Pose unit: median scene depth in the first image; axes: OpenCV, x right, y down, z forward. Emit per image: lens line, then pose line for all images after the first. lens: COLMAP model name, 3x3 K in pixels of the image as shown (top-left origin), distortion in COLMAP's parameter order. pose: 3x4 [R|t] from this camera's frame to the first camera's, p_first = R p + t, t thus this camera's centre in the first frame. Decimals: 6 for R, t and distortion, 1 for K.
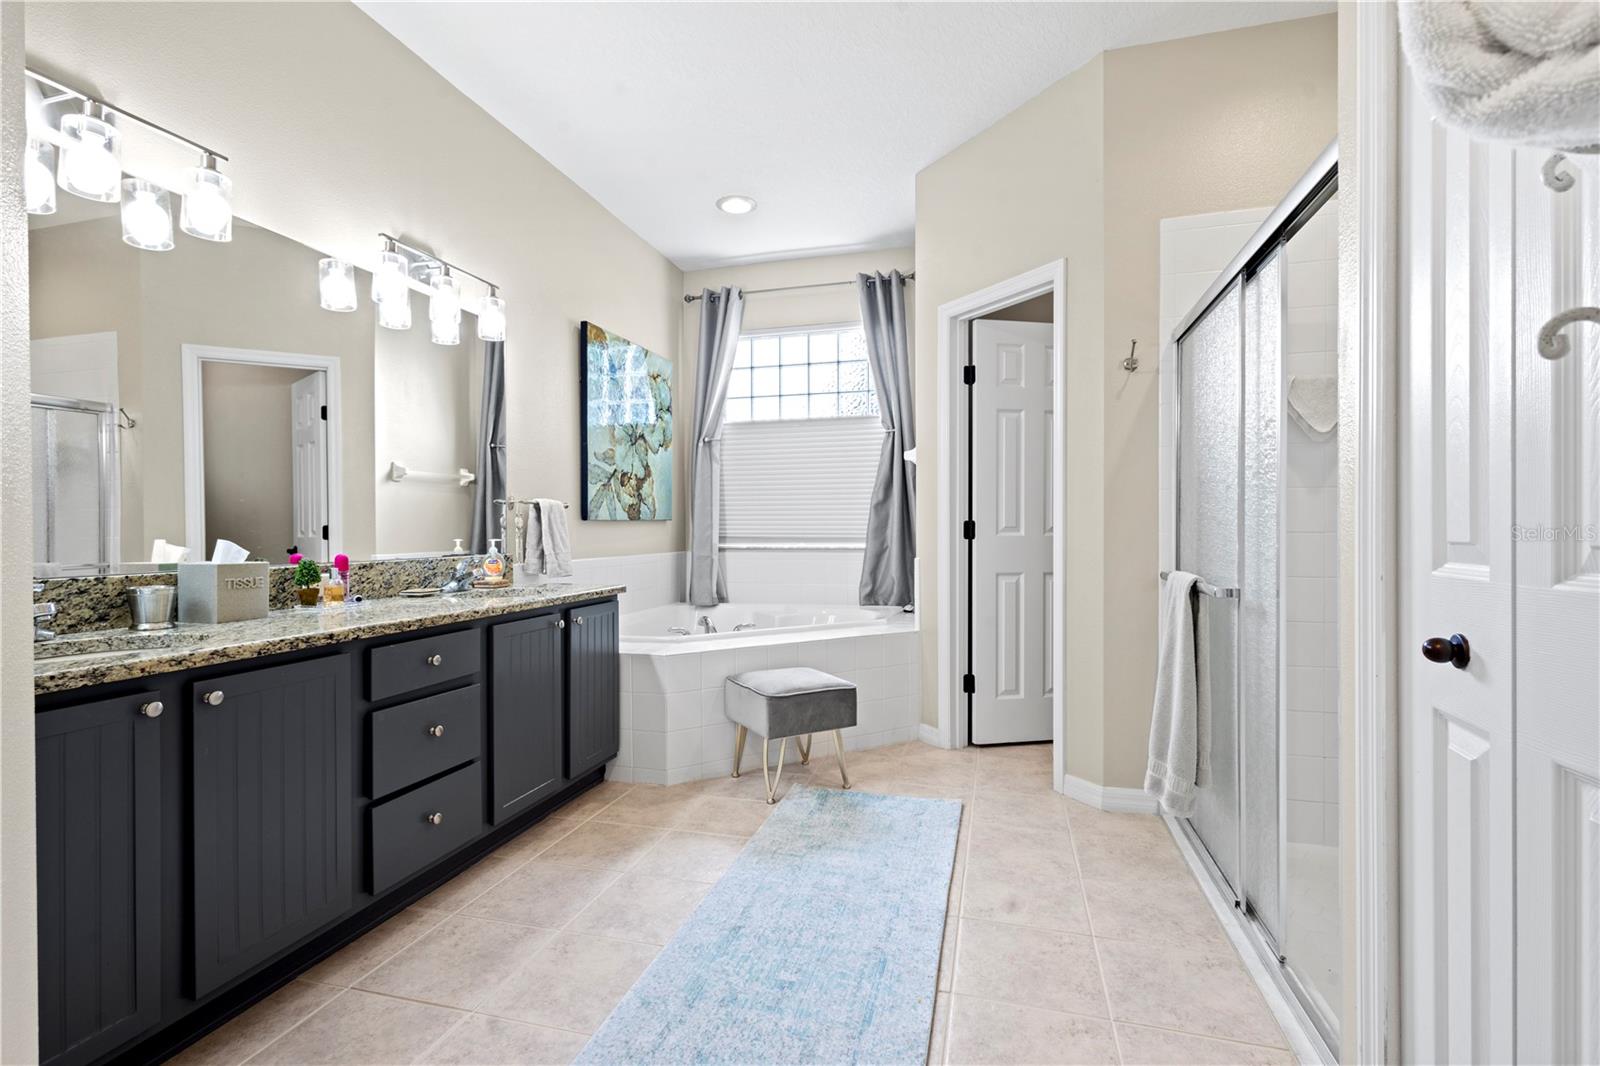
lens RADIAL K [[740.3, 0, 801.8], [0, 740.3, 519.4], [0, 0, 1]] dist [0.007911, -0.000851]
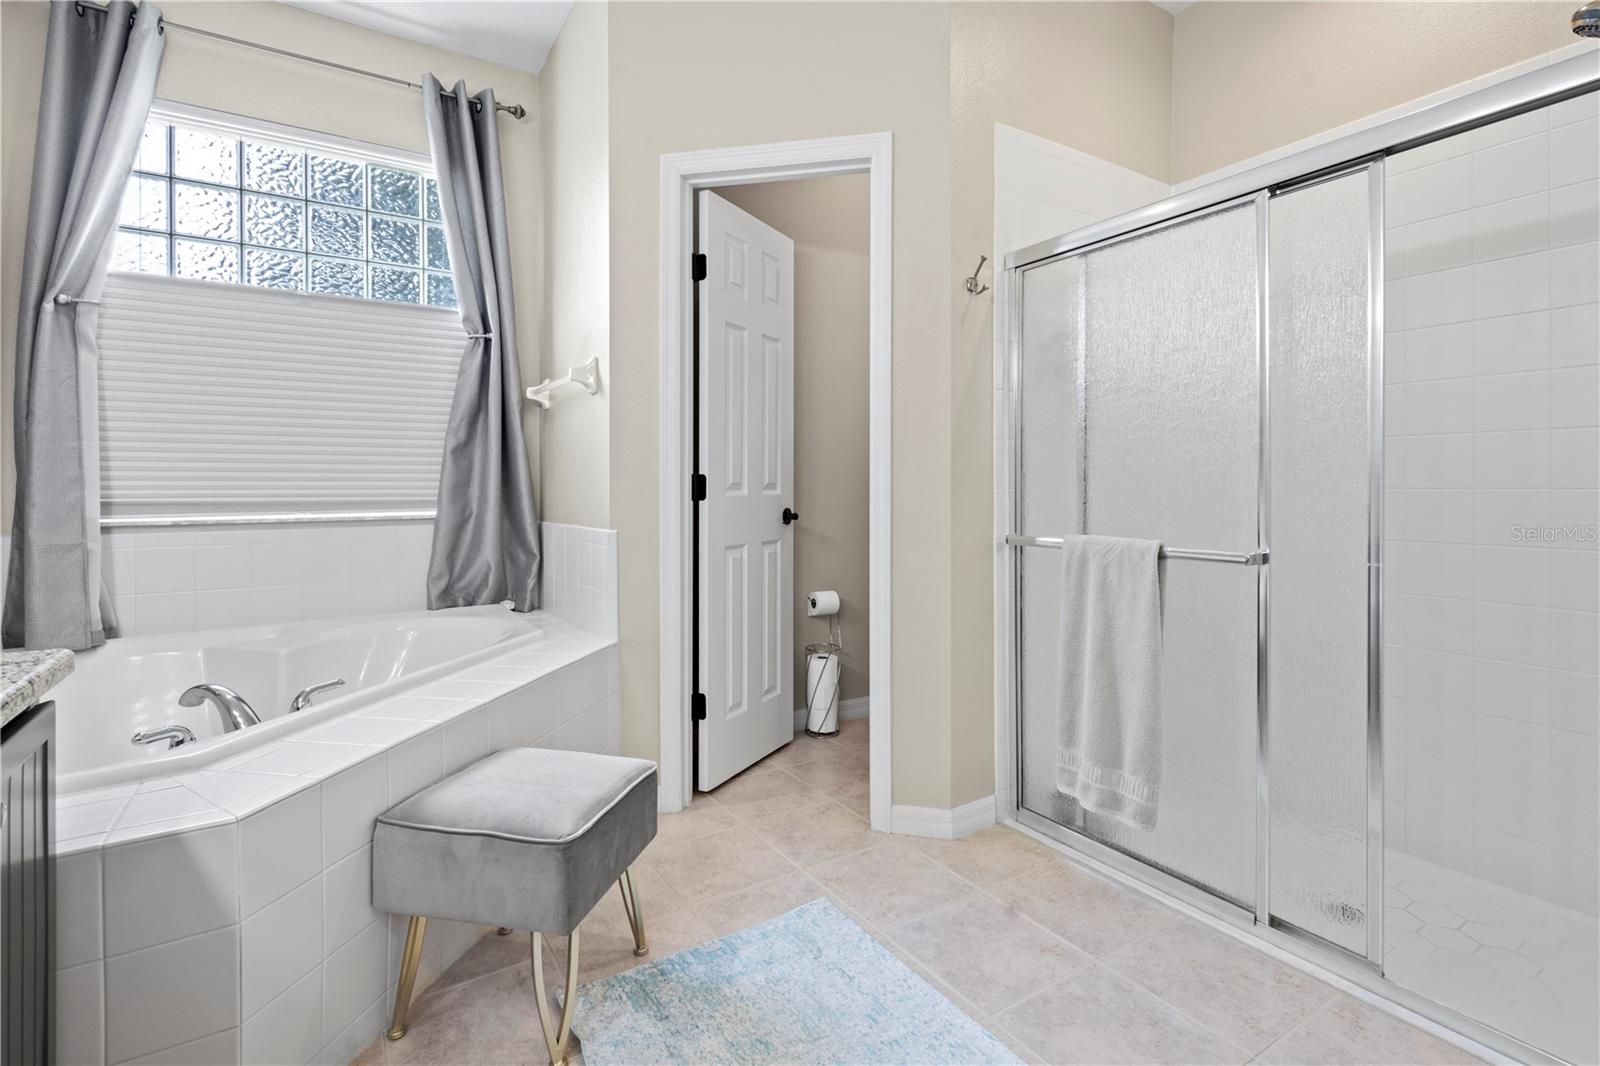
lens RADIAL K [[751.8, 0, 800.0], [0, 751.8, 478.1], [0, 0, 1]] dist [0.005462, -0.000204]
pose [[0.670363, 0.008668, 0.741983, -0.233877], [-0.007402, 0.999960, -0.004995, 0.008415], [-0.741996, -0.002144, 0.670400, 0.447616]]
